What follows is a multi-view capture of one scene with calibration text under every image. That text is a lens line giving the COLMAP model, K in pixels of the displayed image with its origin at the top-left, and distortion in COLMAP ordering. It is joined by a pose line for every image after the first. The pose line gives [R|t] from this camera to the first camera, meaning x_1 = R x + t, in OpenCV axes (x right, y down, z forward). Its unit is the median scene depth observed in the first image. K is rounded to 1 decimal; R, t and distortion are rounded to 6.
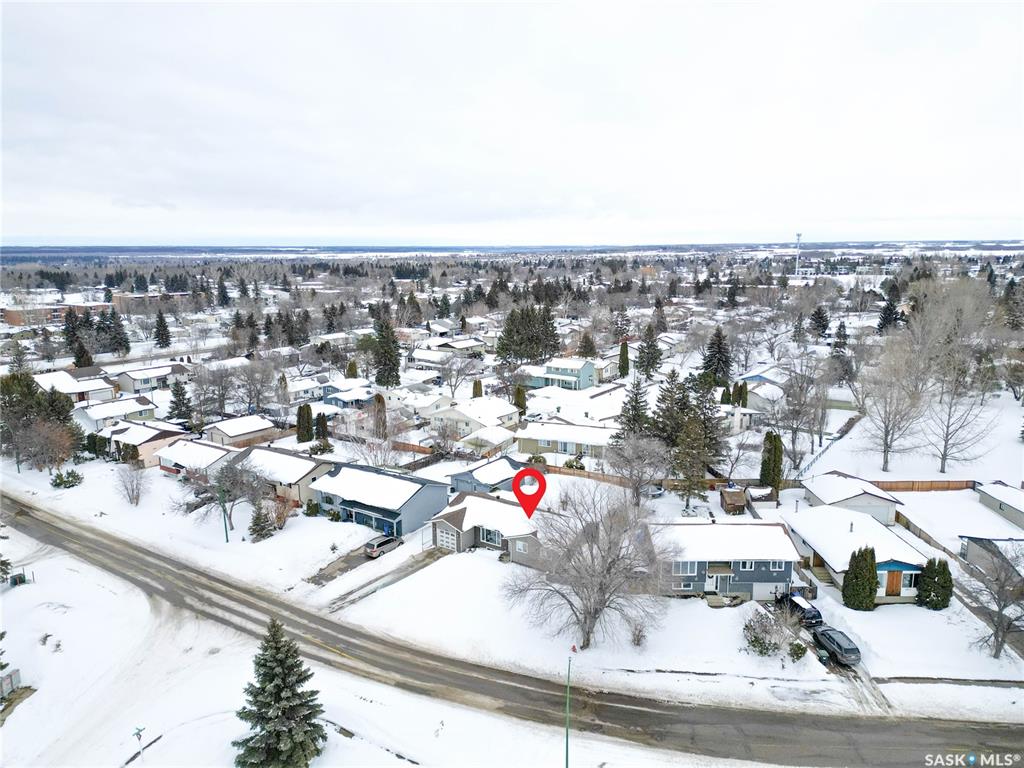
lens RADIAL K [[704.6, 0, 512.0], [0, 704.6, 384.0], [0, 0, 1]] dist [0.088310, -0.098733]
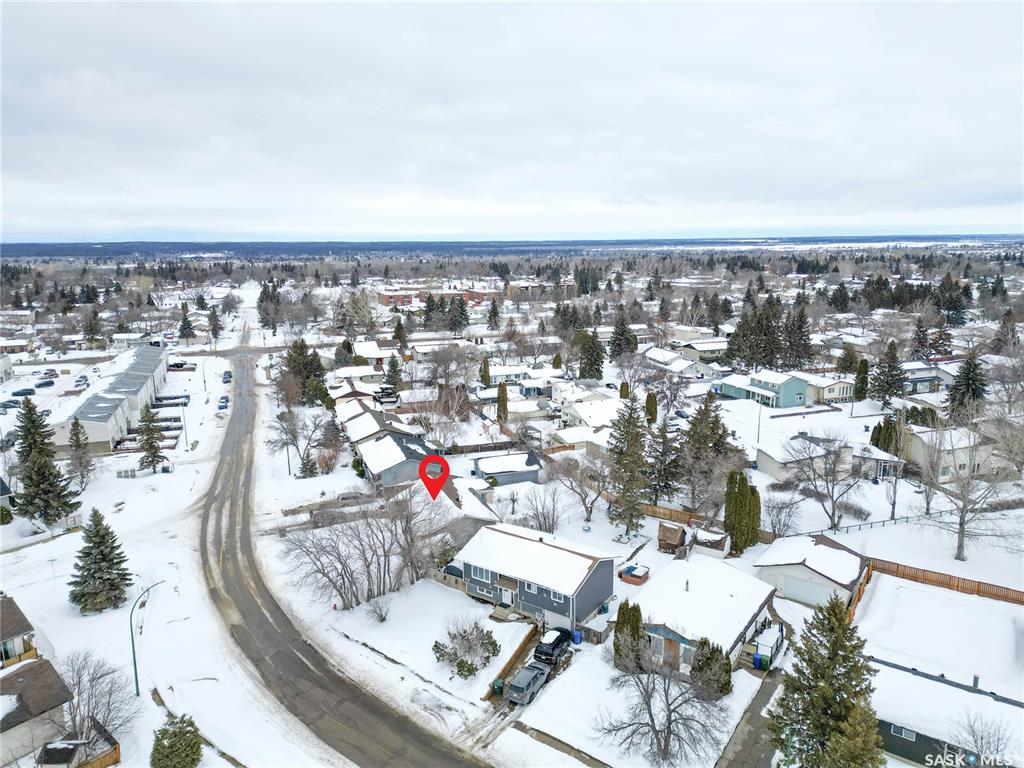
lens RADIAL K [[704.6, 0, 512.0], [0, 704.6, 384.0], [0, 0, 1]] dist [0.088310, -0.098733]
pose [[0.813592, 0.113760, -0.570199, 0.678395], [-0.107298, 0.993206, 0.045055, -0.053112], [0.571450, 0.024524, 0.820270, 0.144070]]
